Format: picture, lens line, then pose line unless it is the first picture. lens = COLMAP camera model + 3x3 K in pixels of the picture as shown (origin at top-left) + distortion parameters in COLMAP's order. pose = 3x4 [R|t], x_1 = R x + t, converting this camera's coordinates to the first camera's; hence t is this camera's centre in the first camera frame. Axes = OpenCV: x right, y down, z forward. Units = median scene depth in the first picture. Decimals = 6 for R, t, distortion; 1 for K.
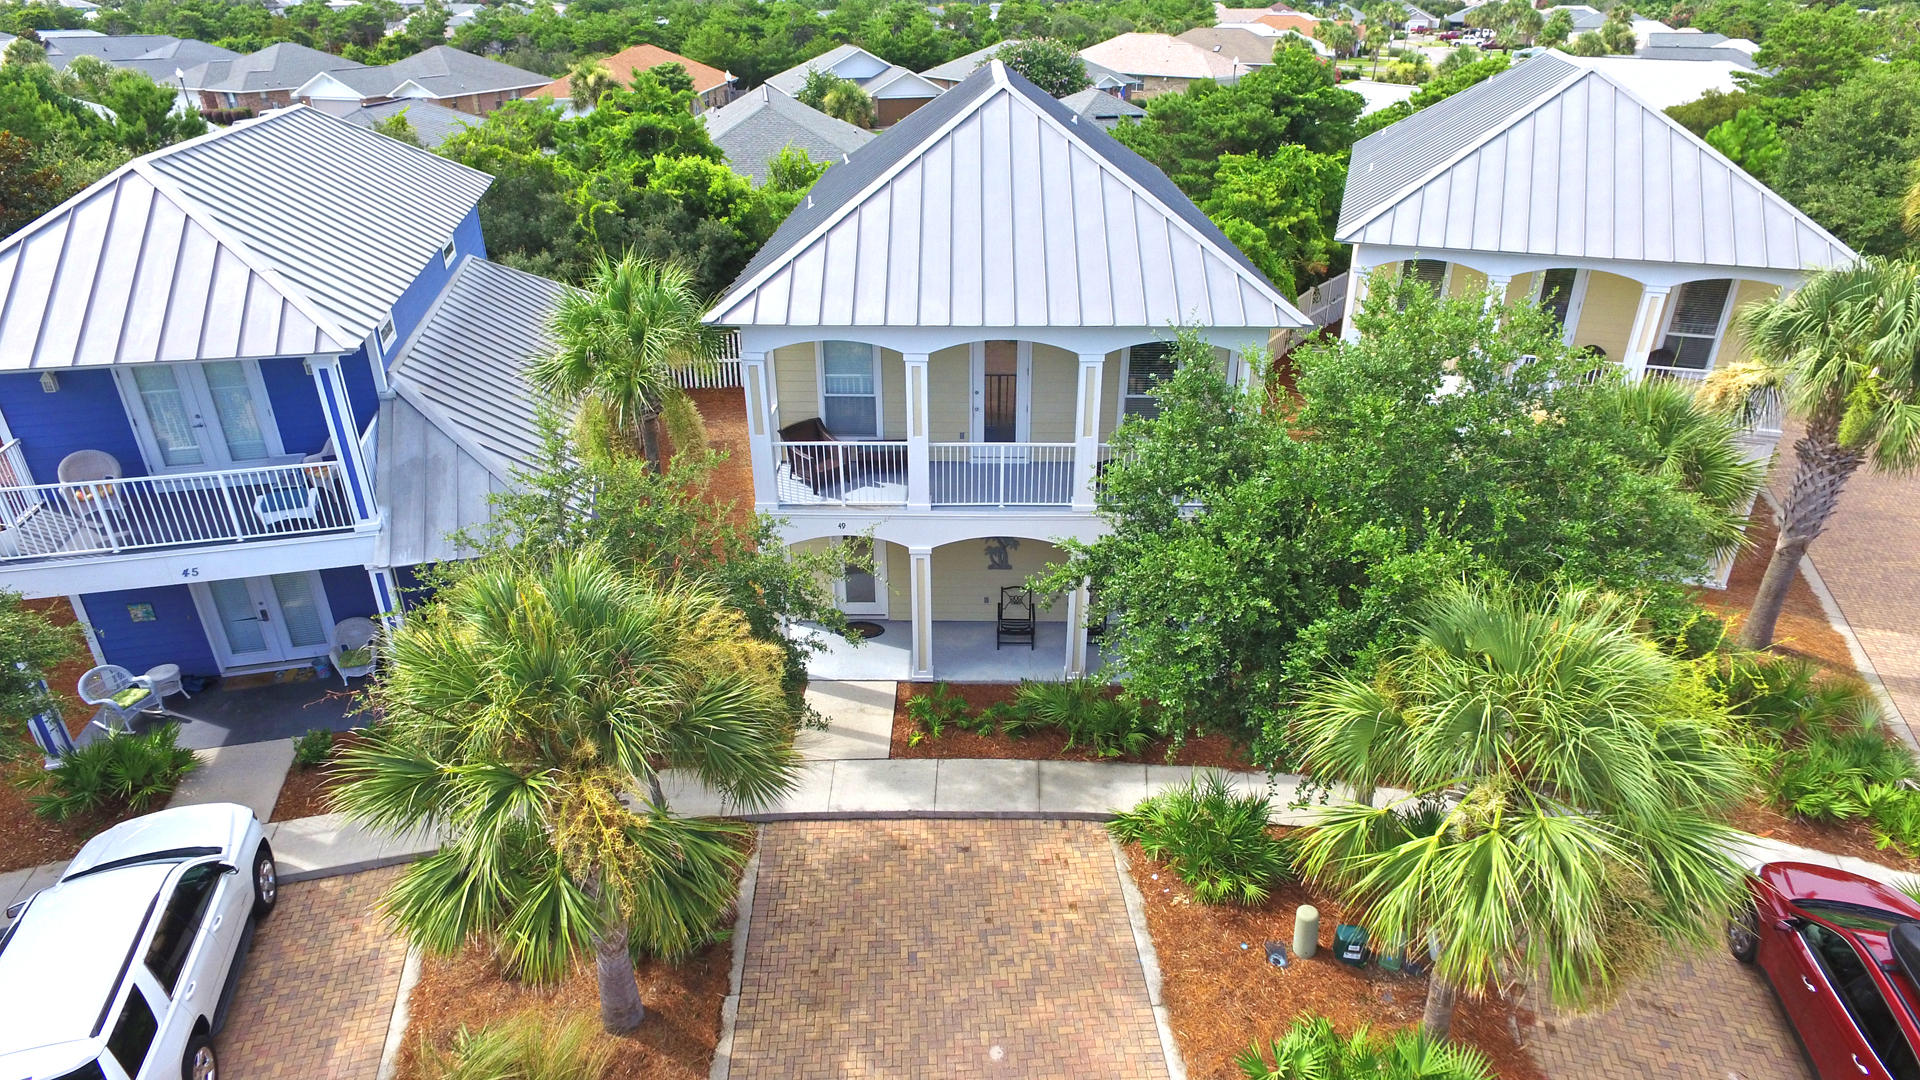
lens RADIAL K [[1026.1, 0, 960.0], [0, 1026.1, 540.0], [0, 0, 1]] dist [0.002170, -0.000447]
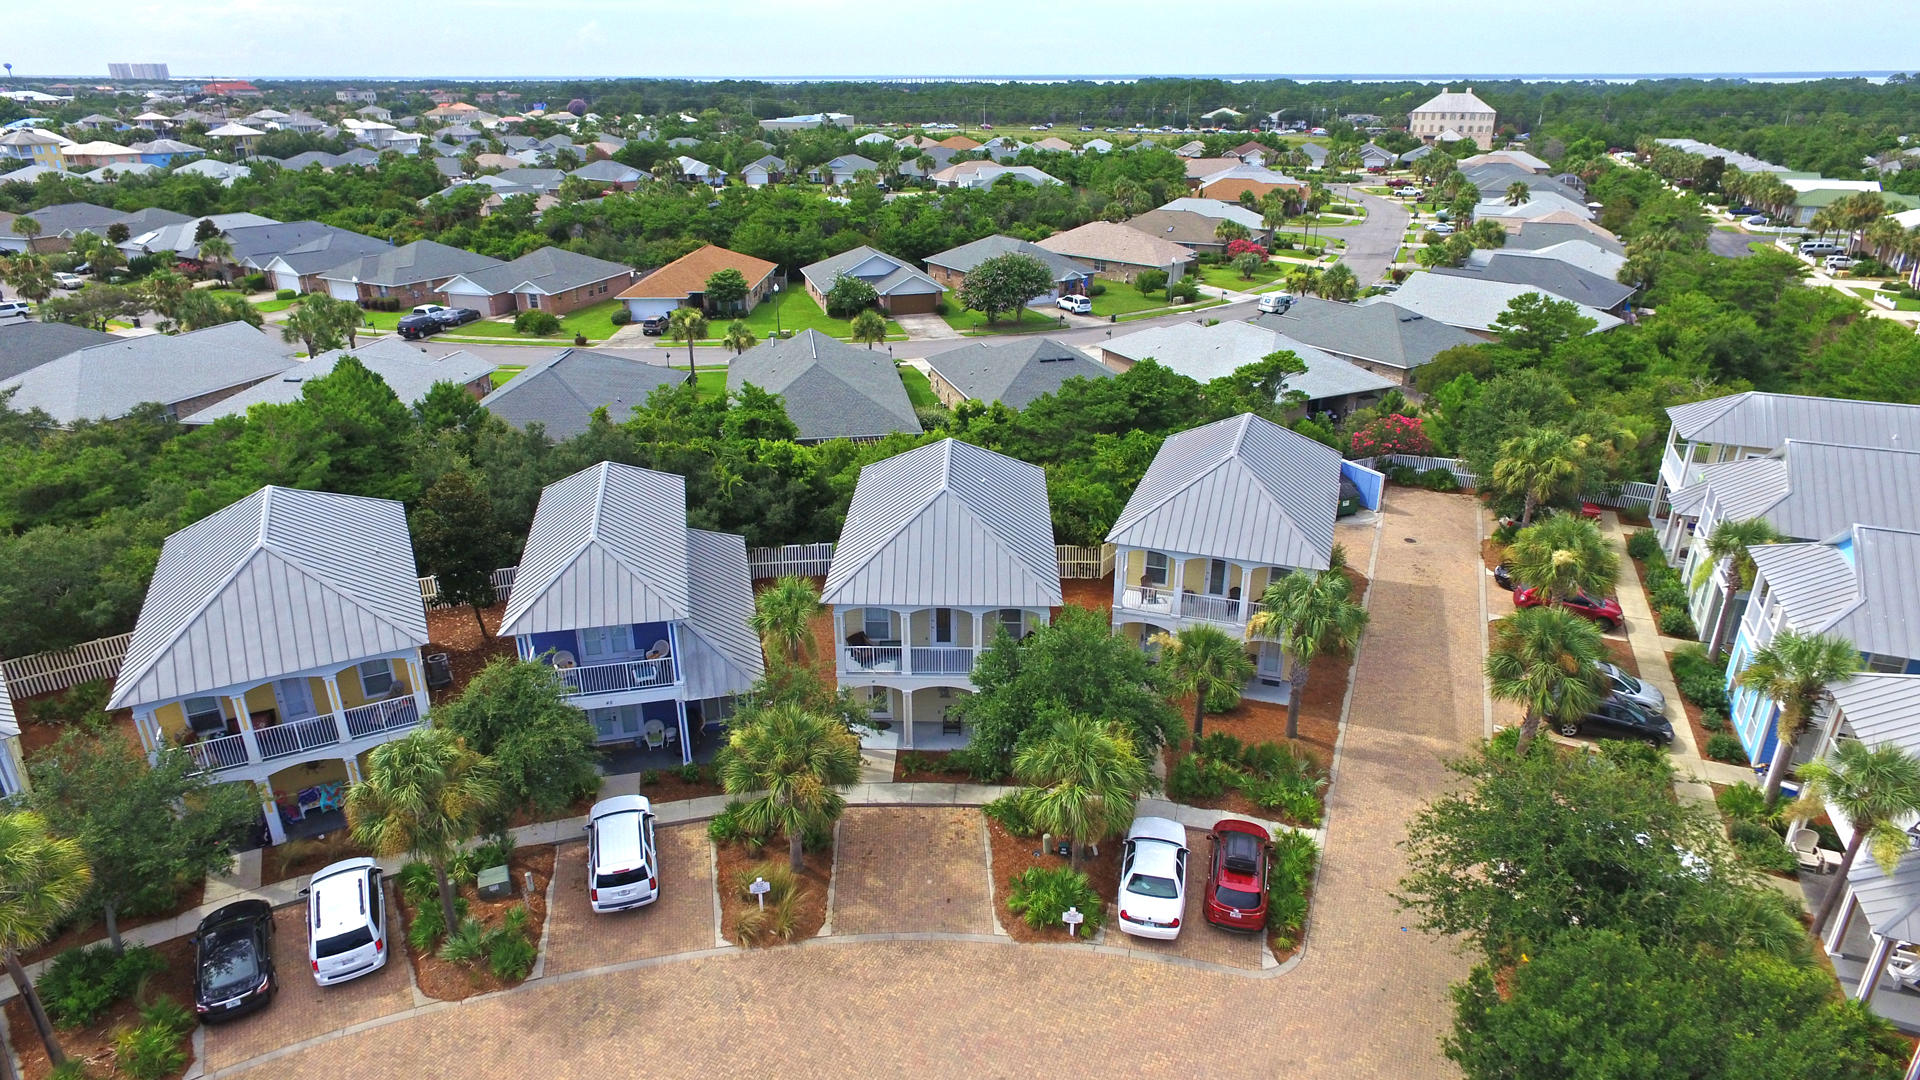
lens RADIAL K [[1026.1, 0, 960.0], [0, 1026.1, 540.0], [0, 0, 1]] dist [0.002170, -0.000447]
pose [[0.999959, 0.004362, -0.007957, 0.096213], [-0.004938, 0.997259, -0.073826, -0.159191], [0.007613, 0.073862, 0.997239, -1.307430]]
